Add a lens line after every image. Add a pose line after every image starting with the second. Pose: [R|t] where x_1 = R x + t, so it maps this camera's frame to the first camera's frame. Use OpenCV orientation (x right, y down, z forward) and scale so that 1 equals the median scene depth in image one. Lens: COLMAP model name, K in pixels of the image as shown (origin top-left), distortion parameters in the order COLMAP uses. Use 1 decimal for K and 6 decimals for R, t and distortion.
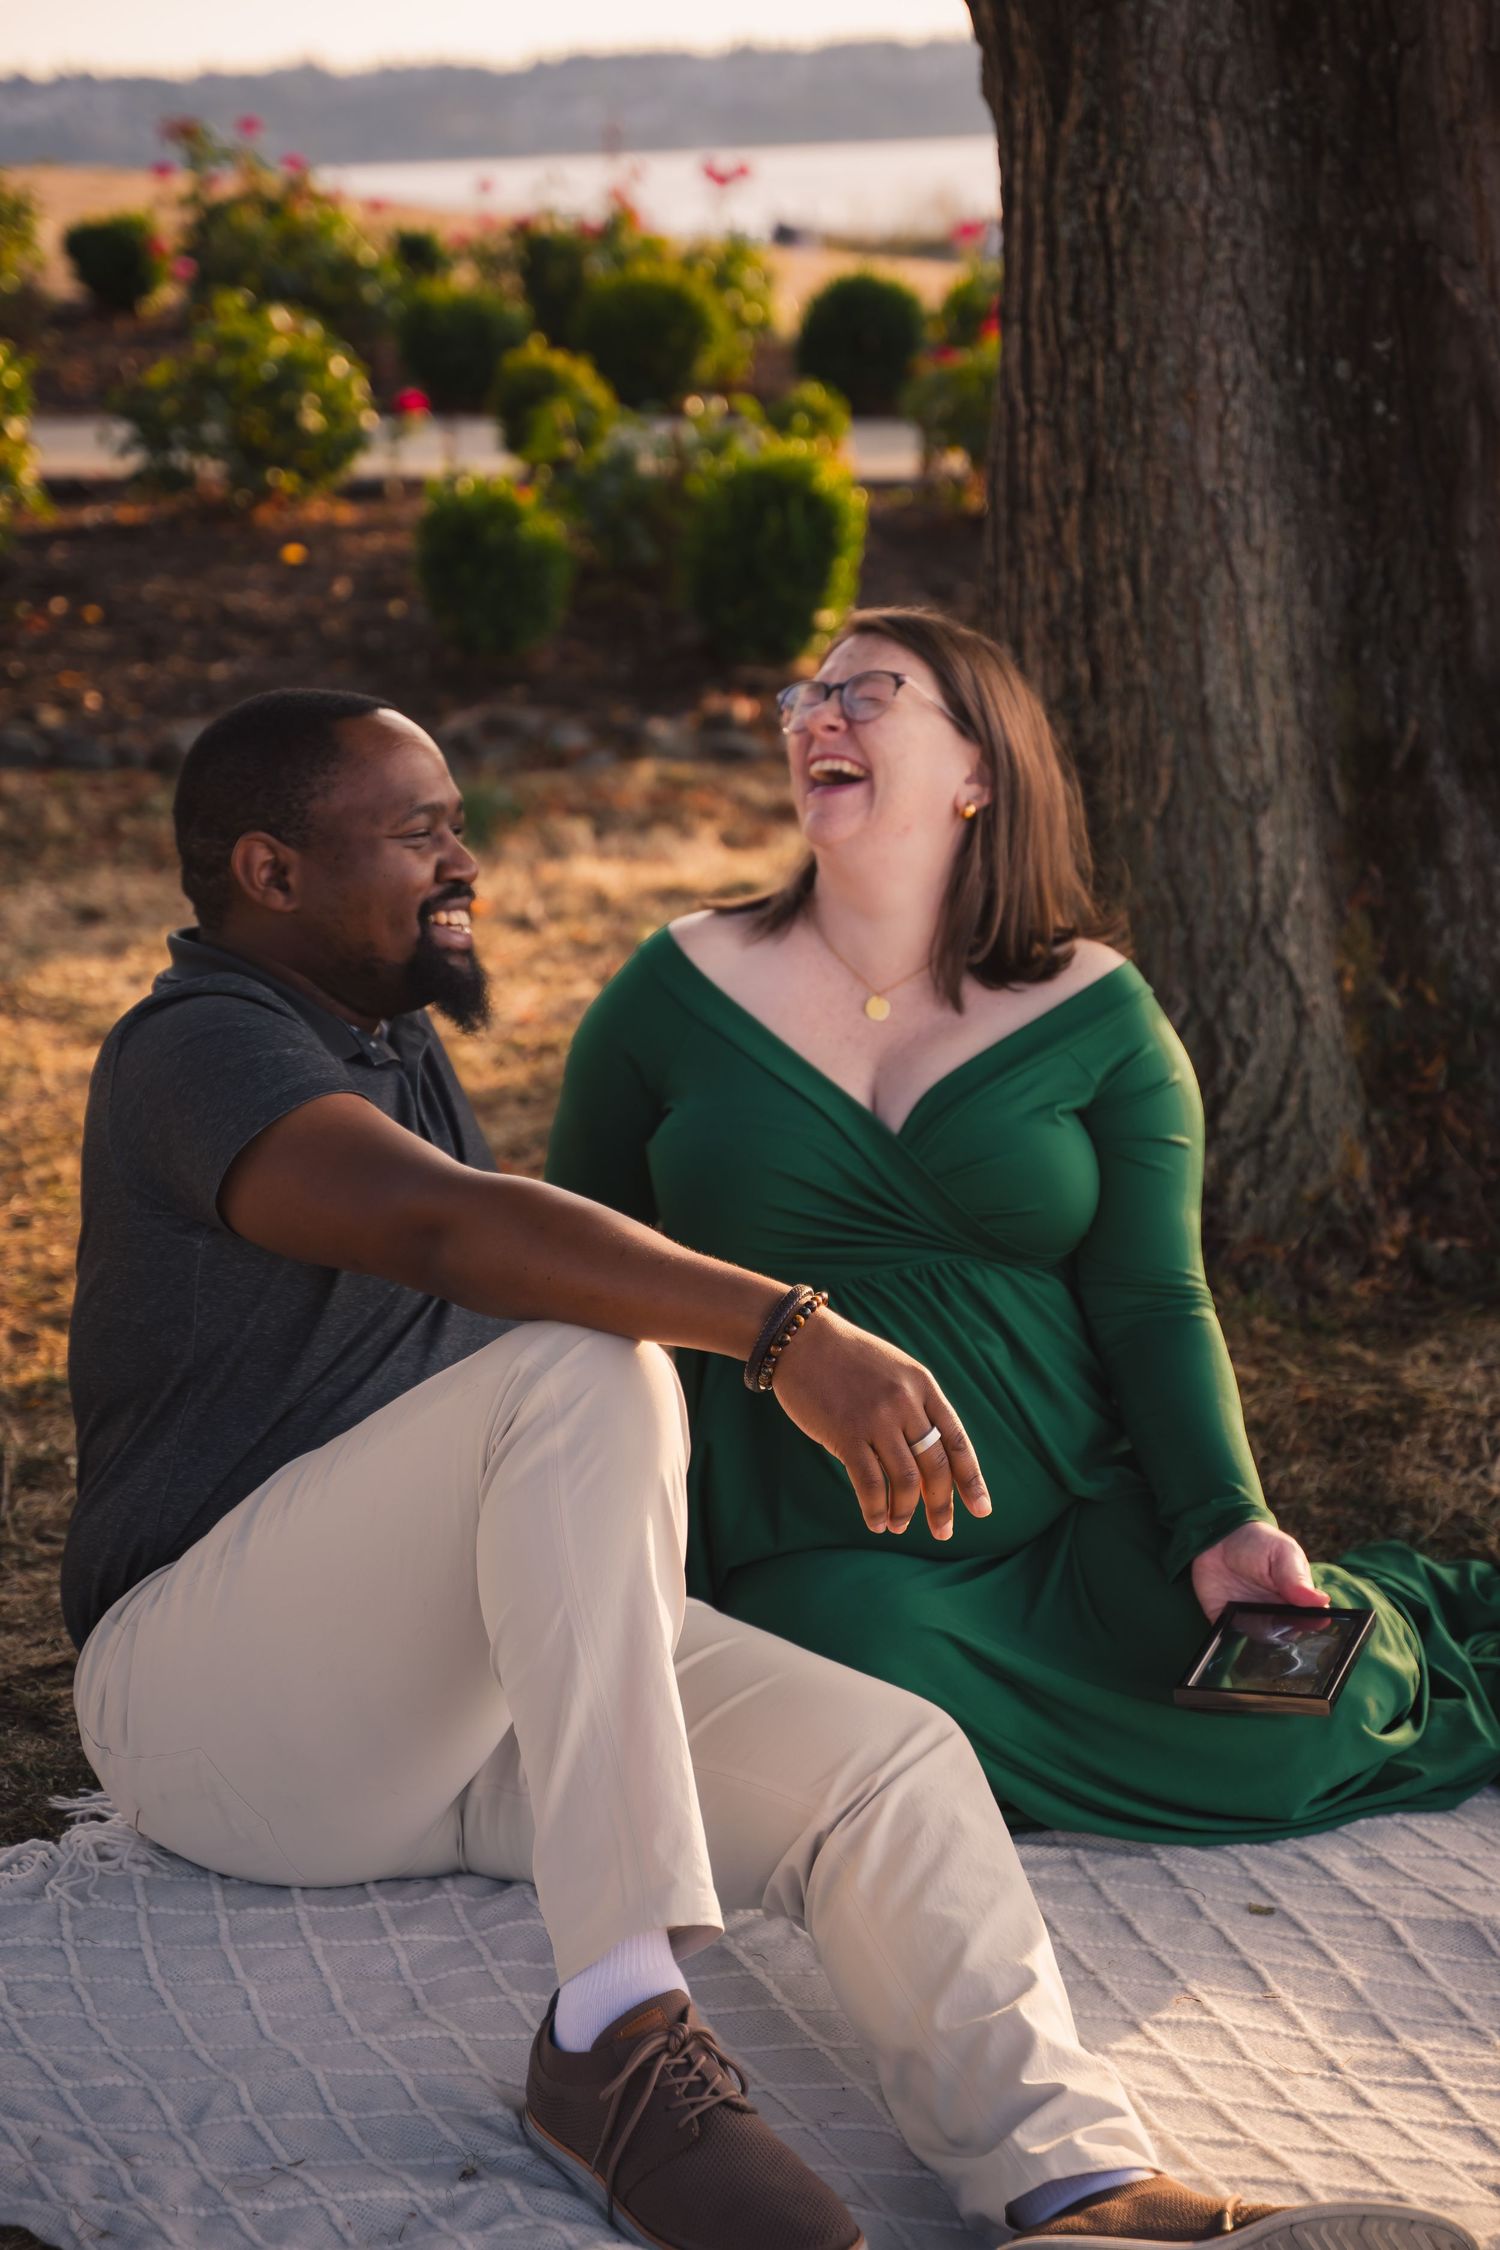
lens RADIAL K [[4388.2, 0, 854.0], [0, 4388.2, 959.1], [0, 0, 1]] dist [0.226265, 0.000000]
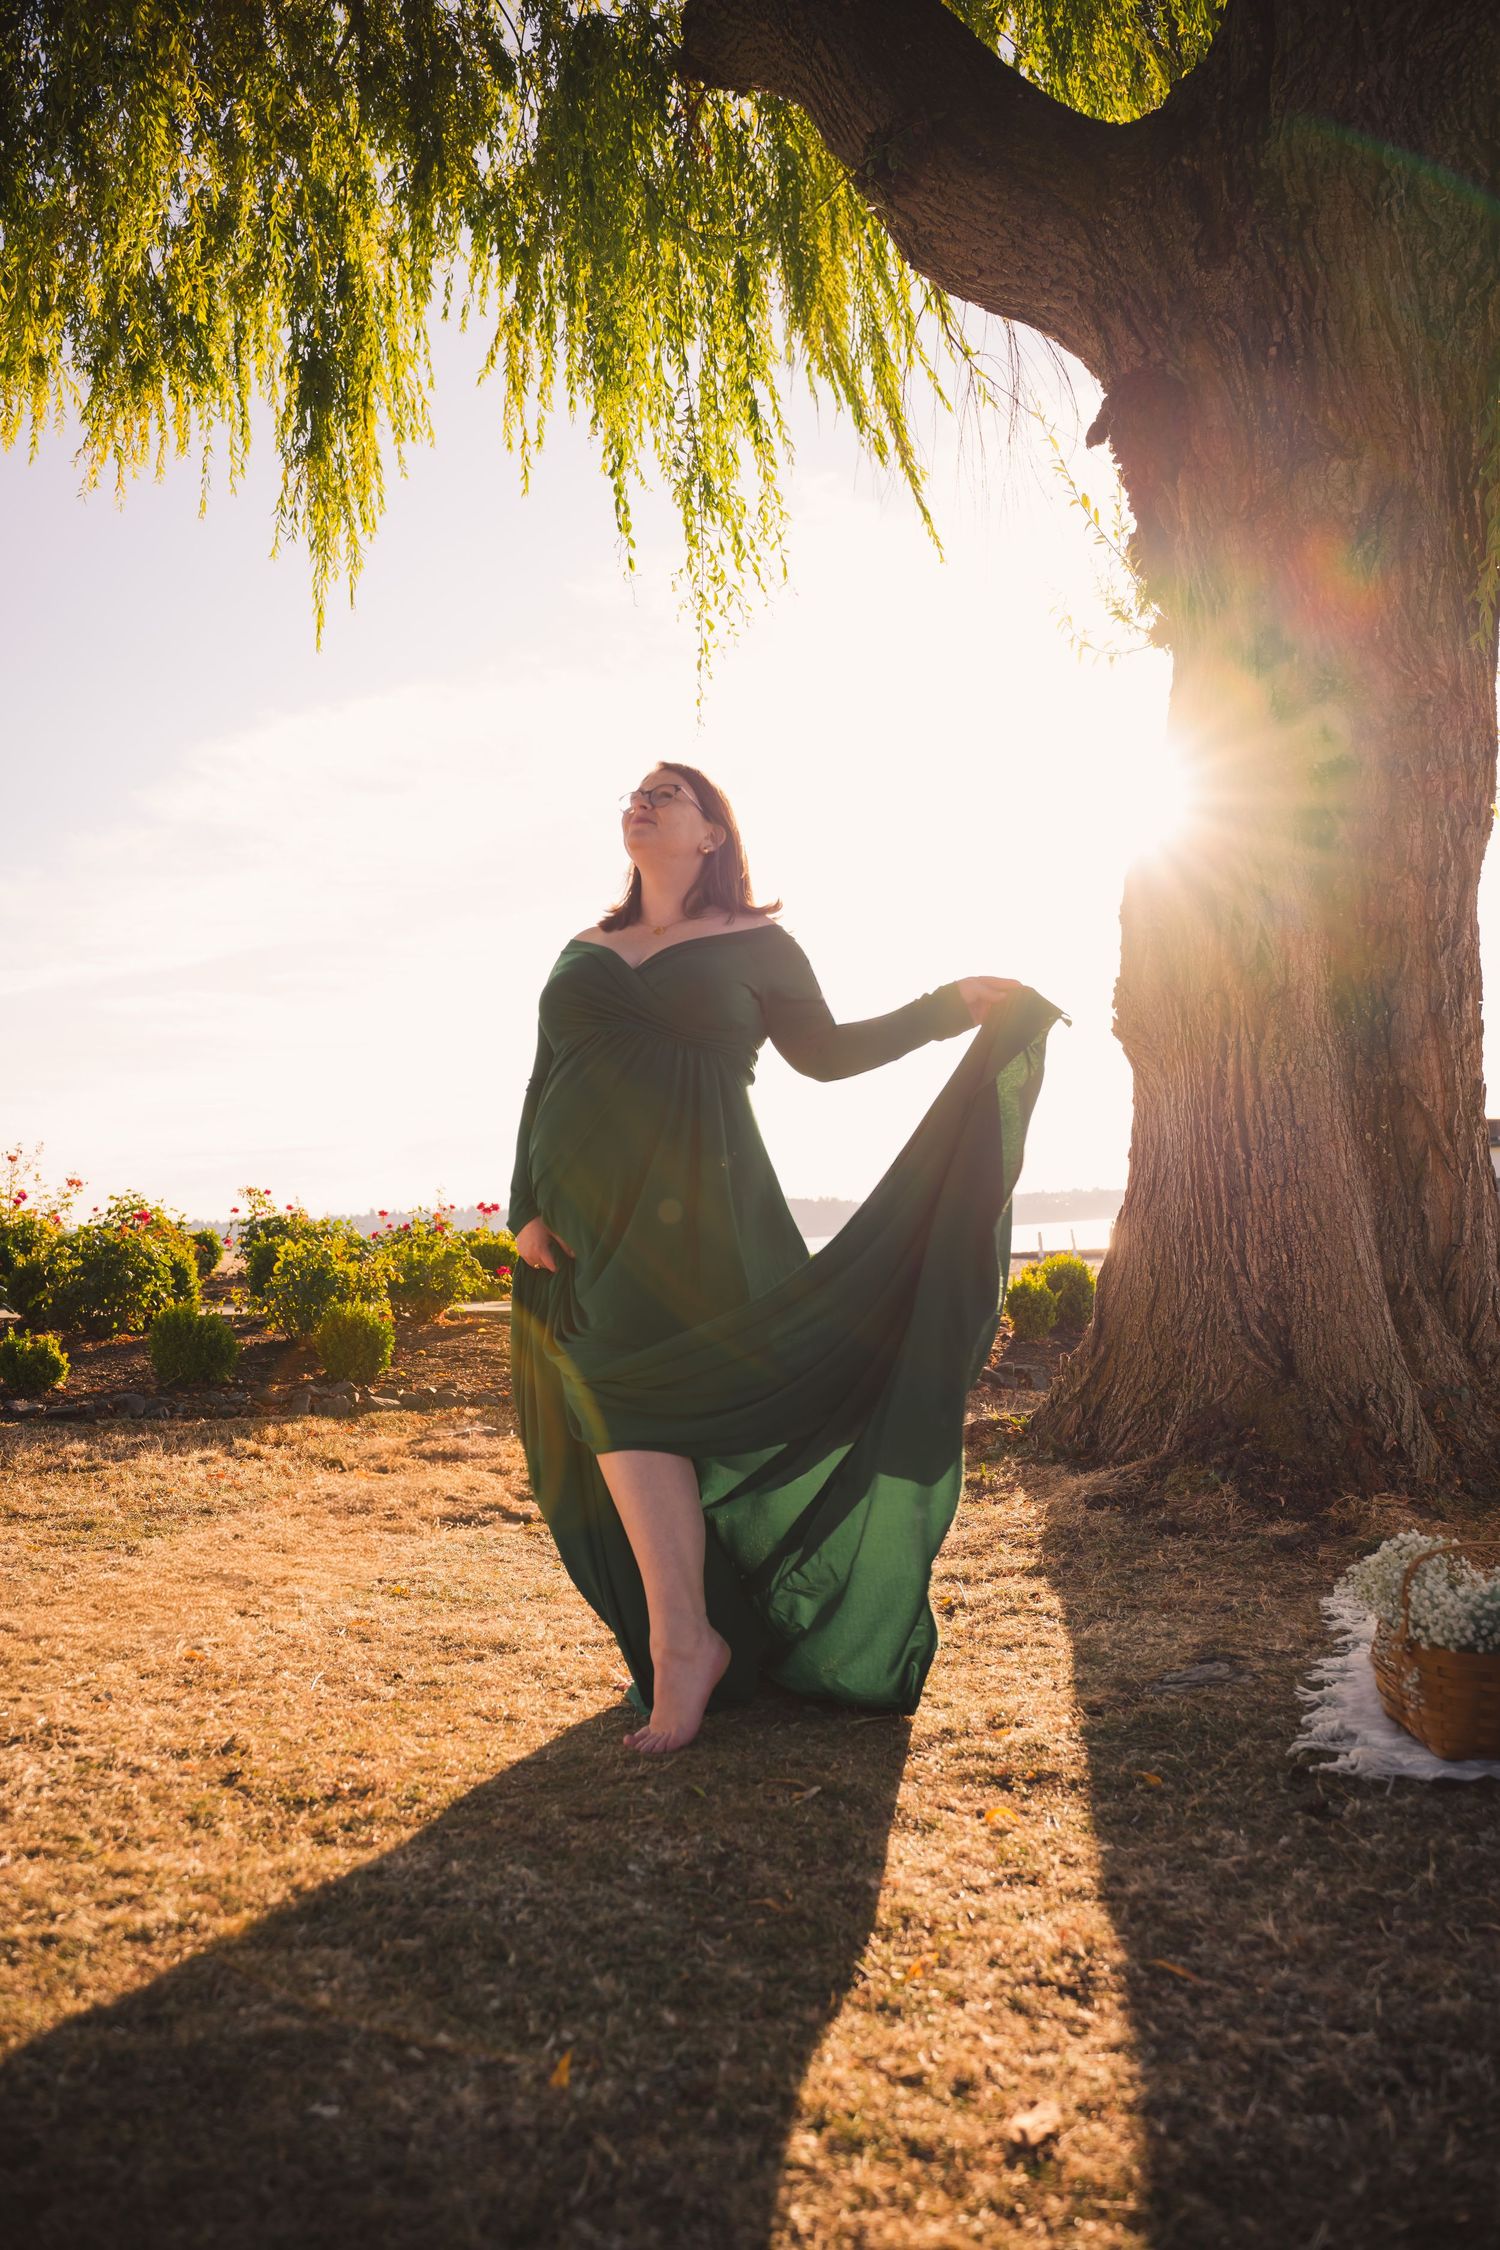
lens RADIAL K [[1831.0, 0, 771.2], [0, 1831.0, 1105.8], [0, 0, 1]] dist [-0.110526, 0.085077]
pose [[0.961343, 0.013314, 0.275031, -0.507007], [0.060052, 0.964650, -0.256602, 0.095206], [-0.268725, 0.263199, 0.926560, 0.132368]]
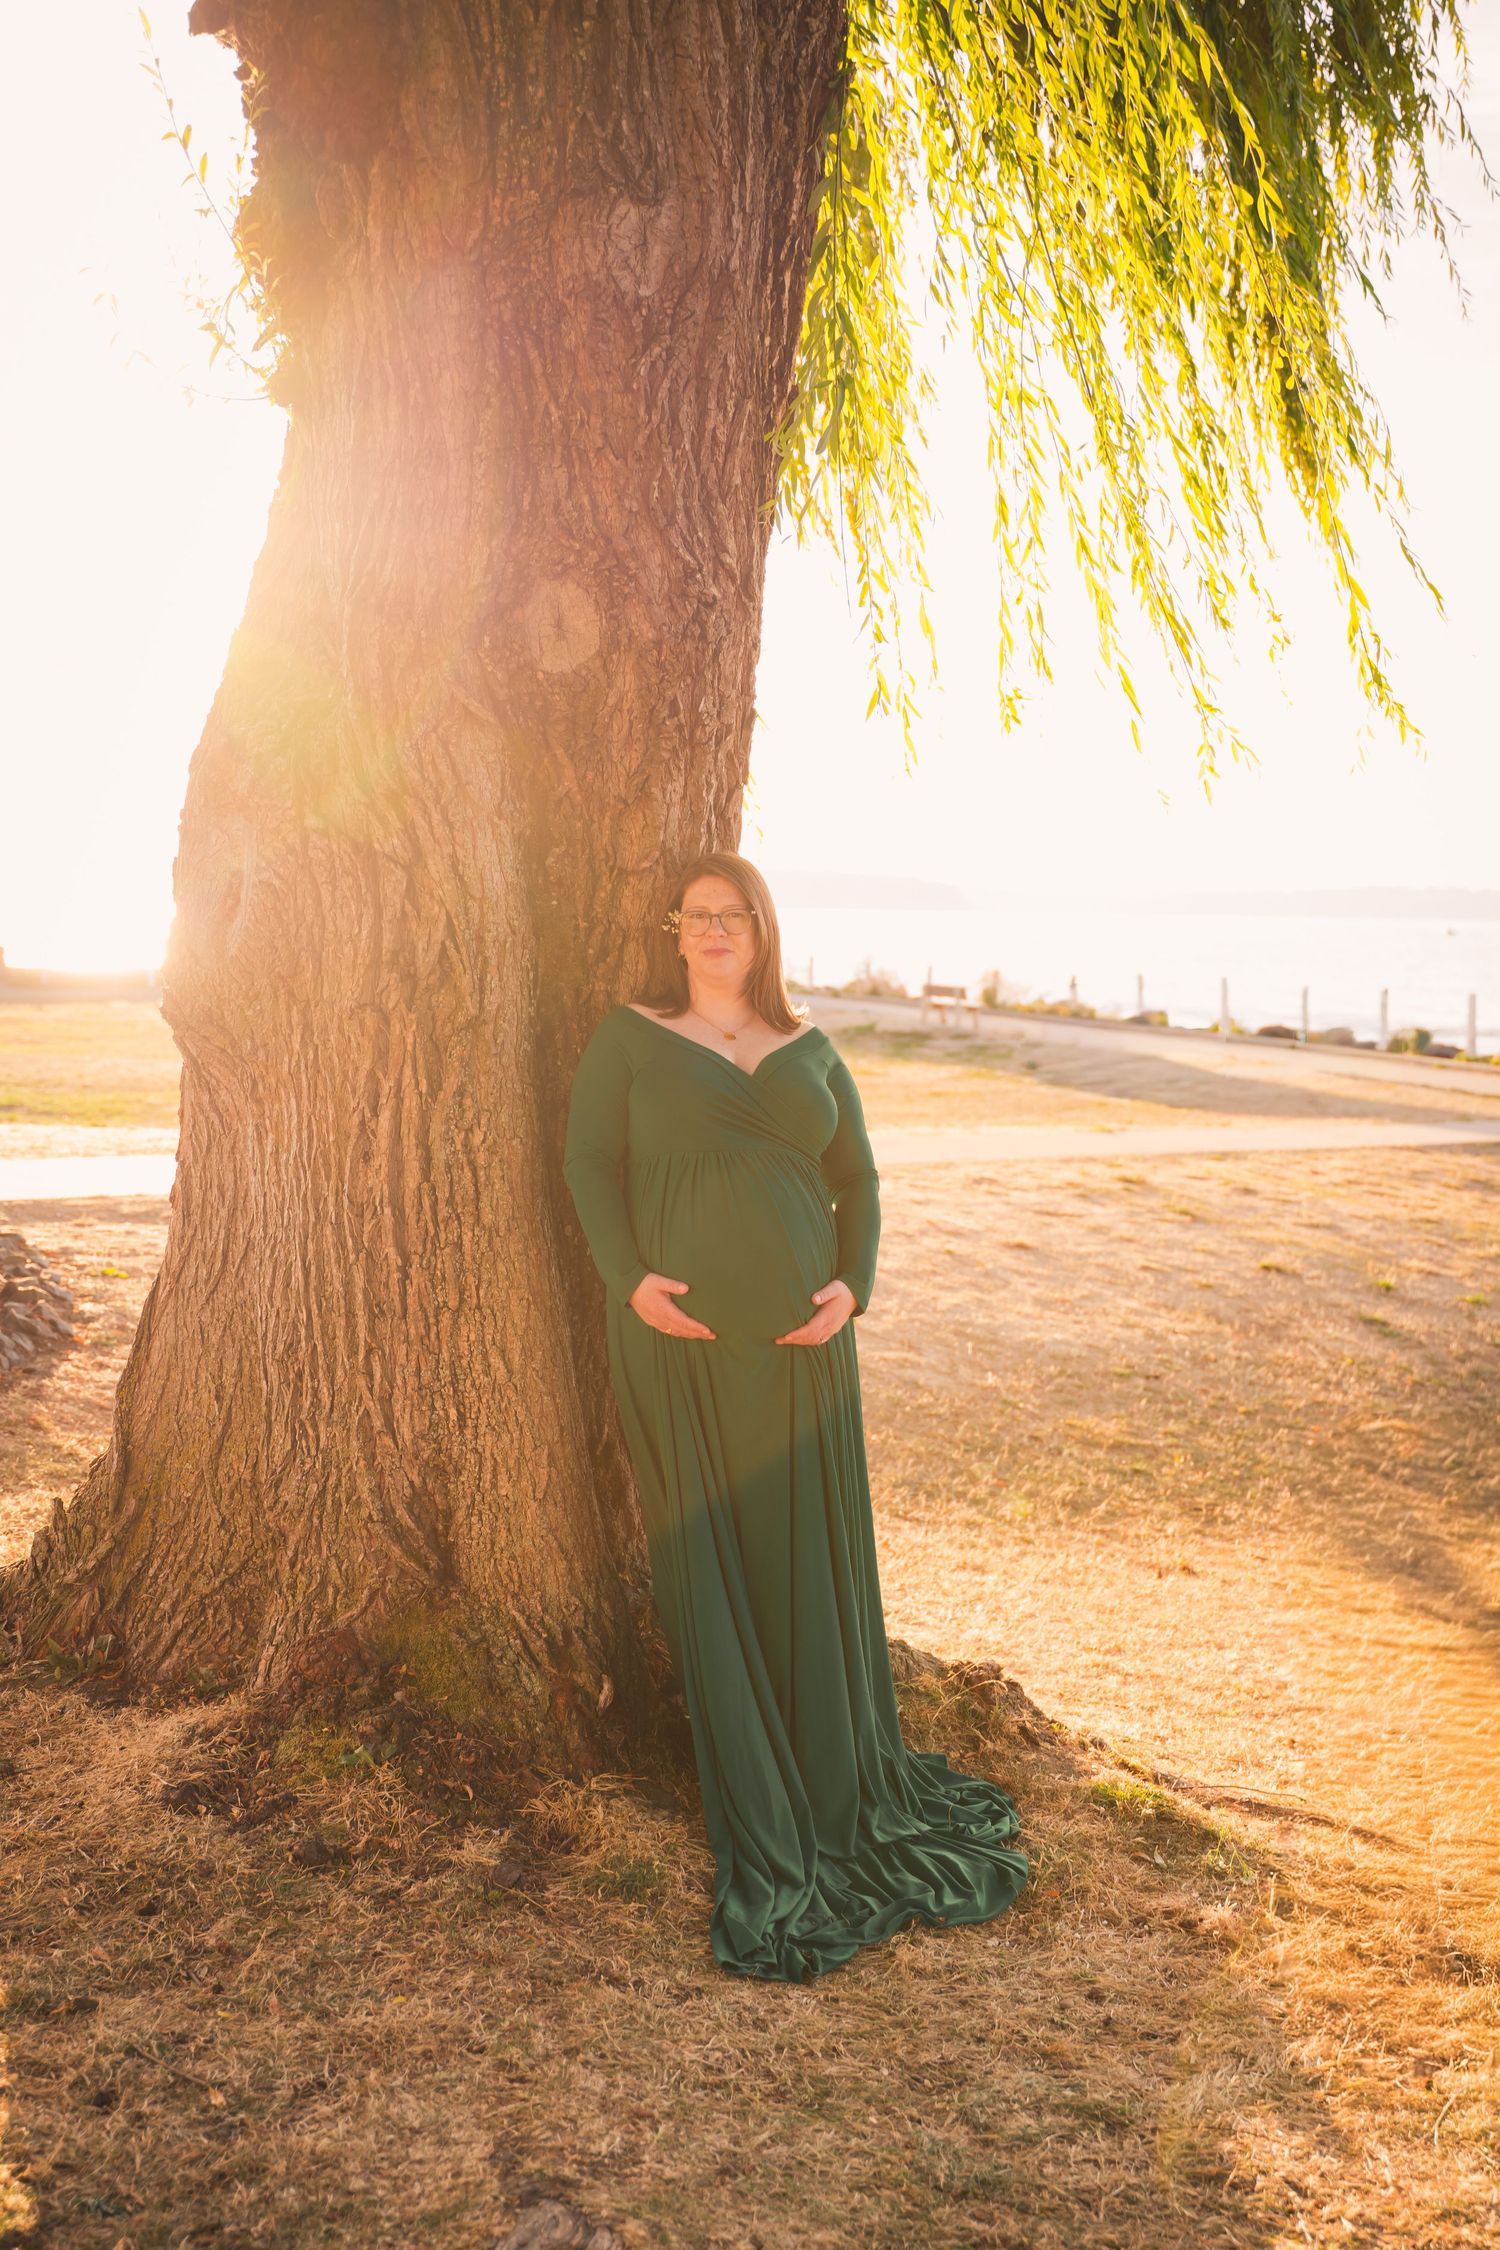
lens RADIAL K [[2607.4, 0, 828.1], [0, 2607.4, 1273.0], [0, 0, 1]] dist [-0.040794, 0.000000]
pose [[0.657467, -0.050176, 0.751811, -0.604564], [0.095446, 0.995289, -0.017043, -0.090542], [-0.747413, 0.082963, 0.659159, 0.248909]]
